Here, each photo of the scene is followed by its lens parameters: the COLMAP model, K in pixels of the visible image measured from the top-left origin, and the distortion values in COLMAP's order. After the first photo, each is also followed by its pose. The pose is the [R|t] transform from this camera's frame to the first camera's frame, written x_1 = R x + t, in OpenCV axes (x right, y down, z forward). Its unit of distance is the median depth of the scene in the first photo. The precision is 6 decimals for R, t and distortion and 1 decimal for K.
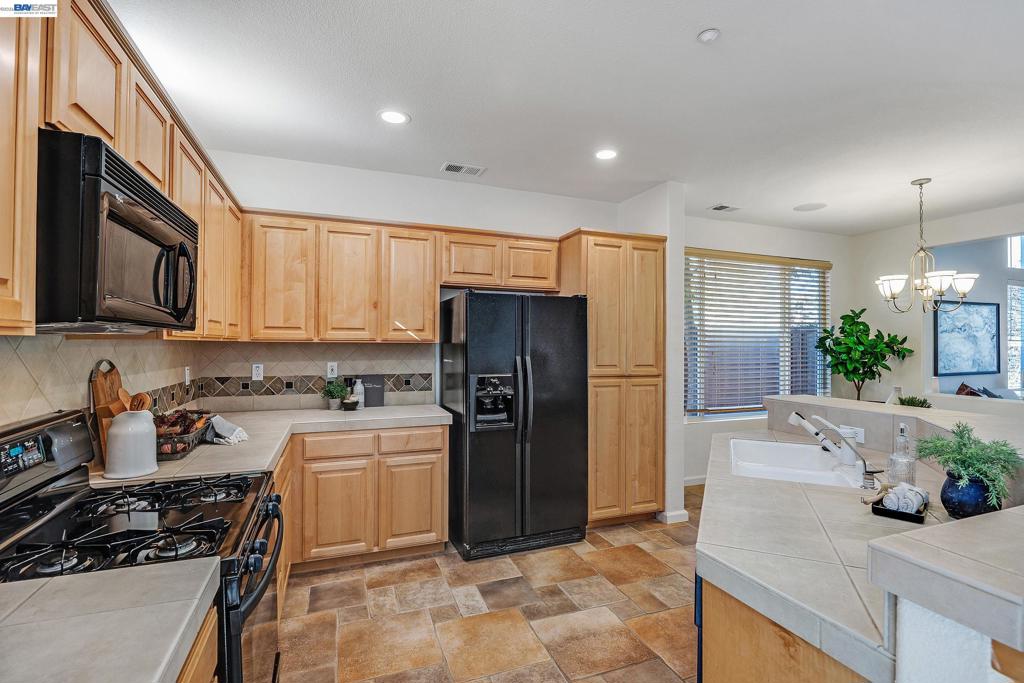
lens RADIAL K [[468.4, 0, 513.3], [0, 468.4, 341.4], [0, 0, 1]] dist [-0.018615, 0.000027]
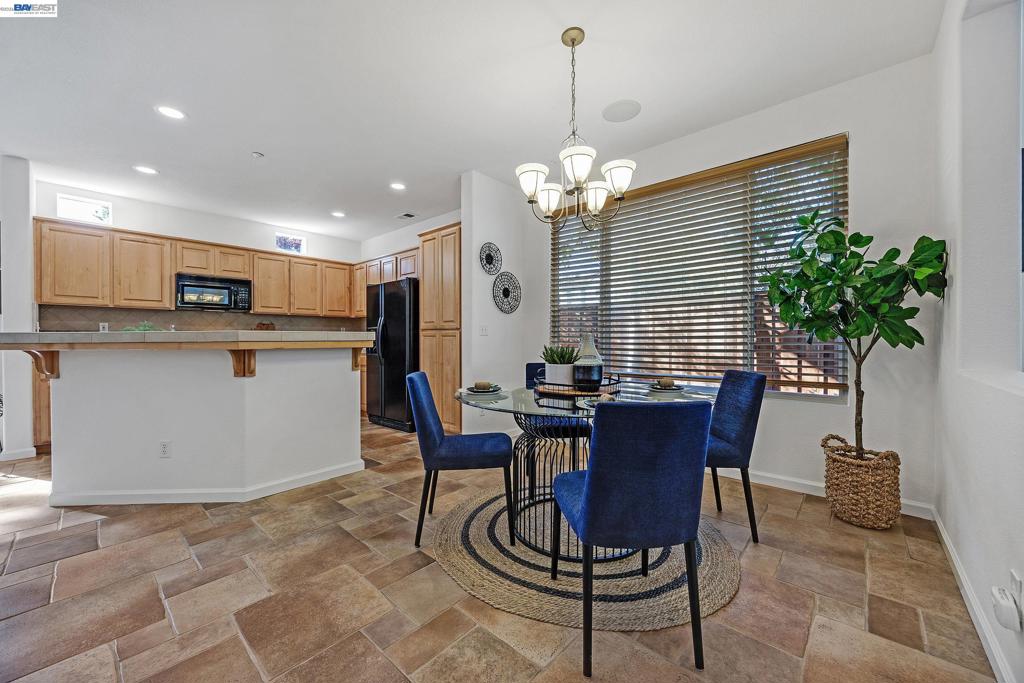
lens RADIAL K [[390.7, 0, 512.0], [0, 390.7, 341.9], [0, 0, 1]] dist [-0.002799, -0.000226]
pose [[0.456840, -0.003441, -0.889542, 1.515549], [0.010699, 0.999941, 0.001627, 0.123407], [0.889484, -0.010260, 0.456850, 0.723851]]
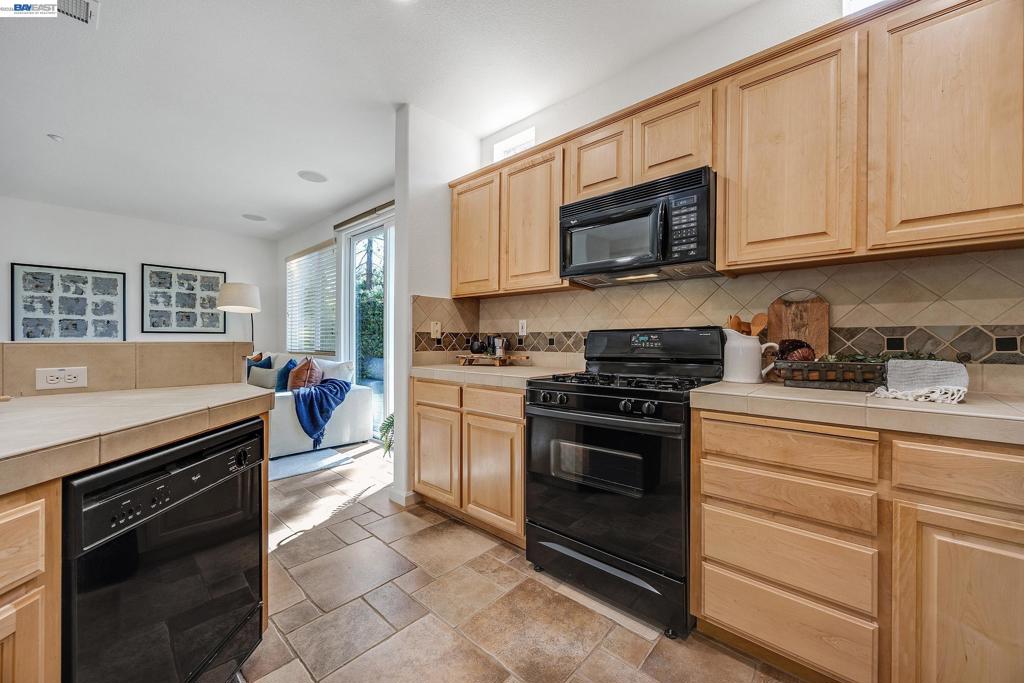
lens RADIAL K [[390.7, 0, 514.2], [0, 390.7, 339.4], [0, 0, 1]] dist [-0.002799, -0.000226]
pose [[-0.889659, -0.006385, -0.456580, 0.095408], [-0.004472, 0.999976, -0.005270, 0.092627], [0.456603, -0.002647, -0.889667, 0.839010]]
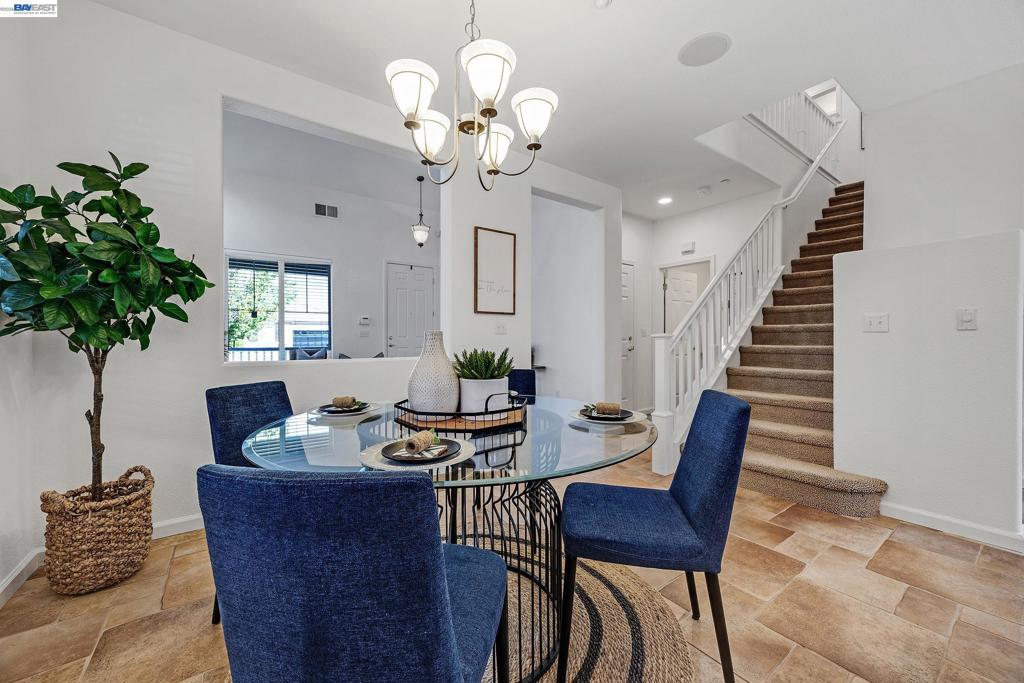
lens RADIAL K [[390.7, 0, 512.5], [0, 390.7, 343.2], [0, 0, 1]] dist [-0.002799, -0.000226]
pose [[-0.251672, -0.014685, 0.967701, 0.525974], [-0.002973, 0.999892, 0.014400, 0.118931], [-0.967808, 0.000747, -0.251689, 1.187100]]
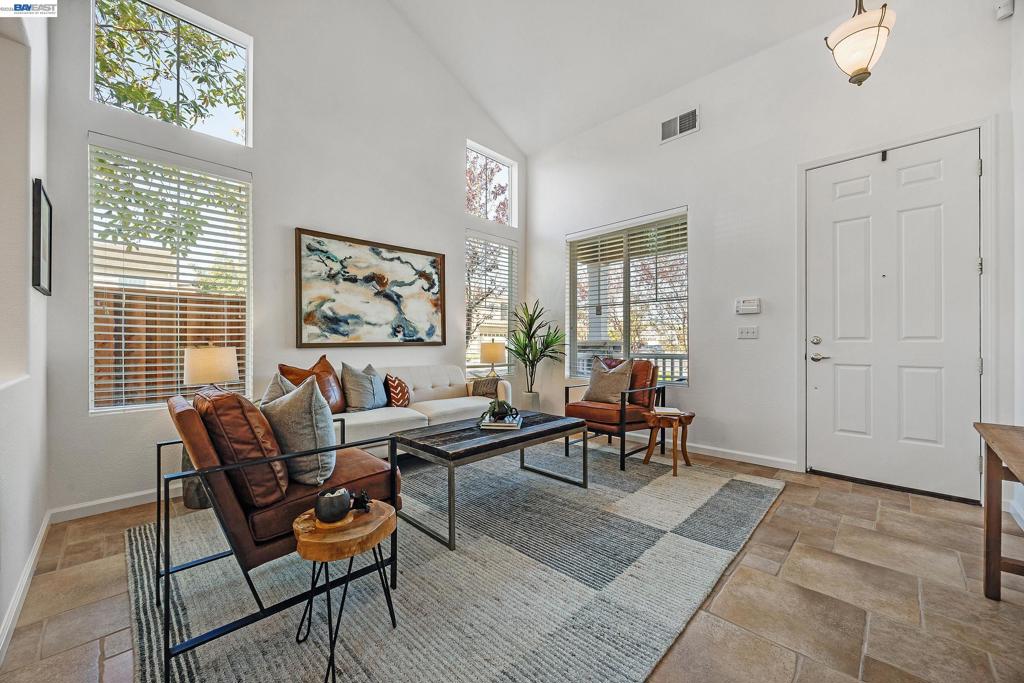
lens RADIAL K [[390.7, 0, 512.8], [0, 390.7, 341.5], [0, 0, 1]] dist [-0.002799, -0.000226]
pose [[0.911544, -0.004864, 0.411173, 1.777193], [0.004282, 0.999988, 0.002335, 0.119414], [-0.411180, -0.000368, 0.911554, 0.729269]]
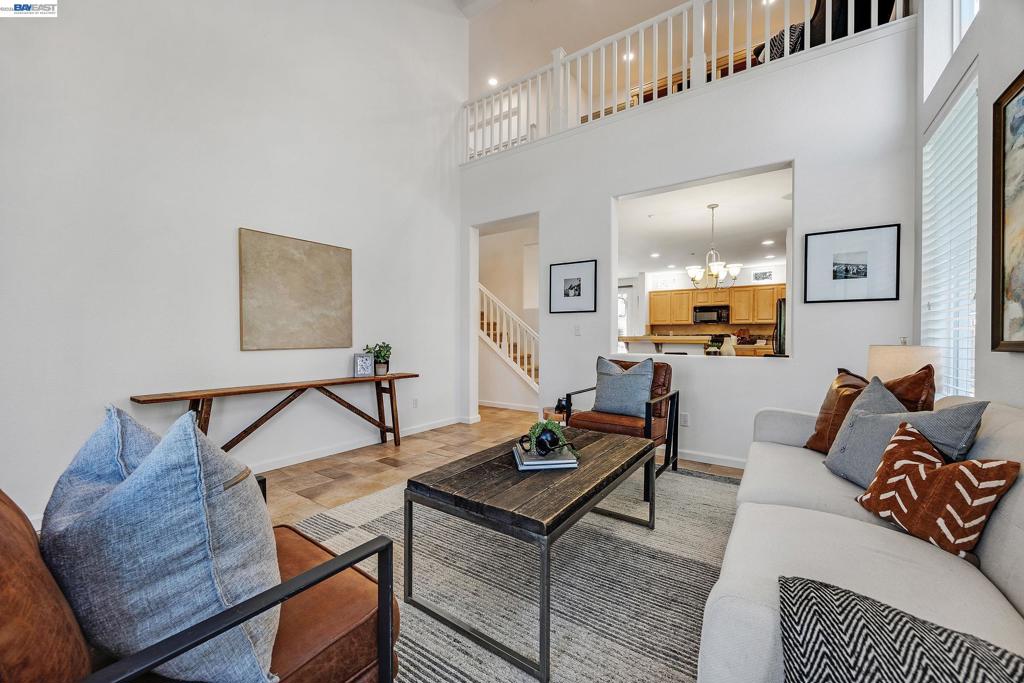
lens RADIAL K [[390.7, 0, 511.5], [0, 390.7, 340.6], [0, 0, 1]] dist [-0.002799, -0.000226]
pose [[-0.826806, -0.005051, -0.562464, 2.440465], [-0.005429, 0.999985, -0.001001, 0.126739], [0.562460, 0.002226, -0.826821, 1.912367]]
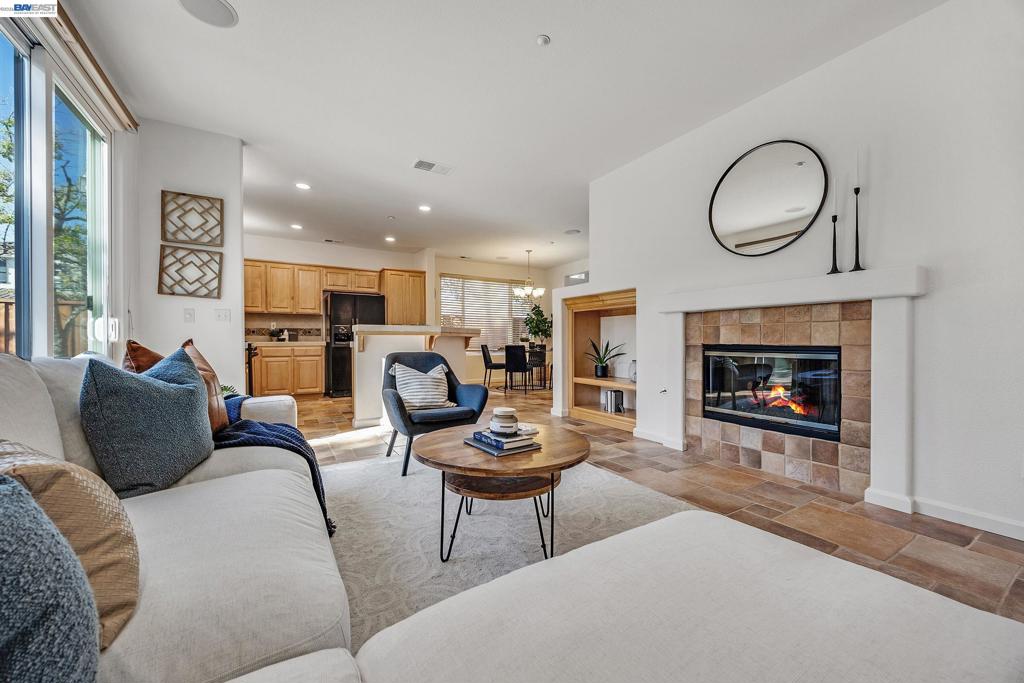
lens RADIAL K [[390.7, 0, 514.8], [0, 390.7, 342.5], [0, 0, 1]] dist [-0.002799, -0.000226]
pose [[0.983931, -0.009992, 0.178268, 0.473172], [0.008777, 0.999933, 0.007606, 0.146756], [-0.178332, -0.005919, 0.983953, -1.191870]]
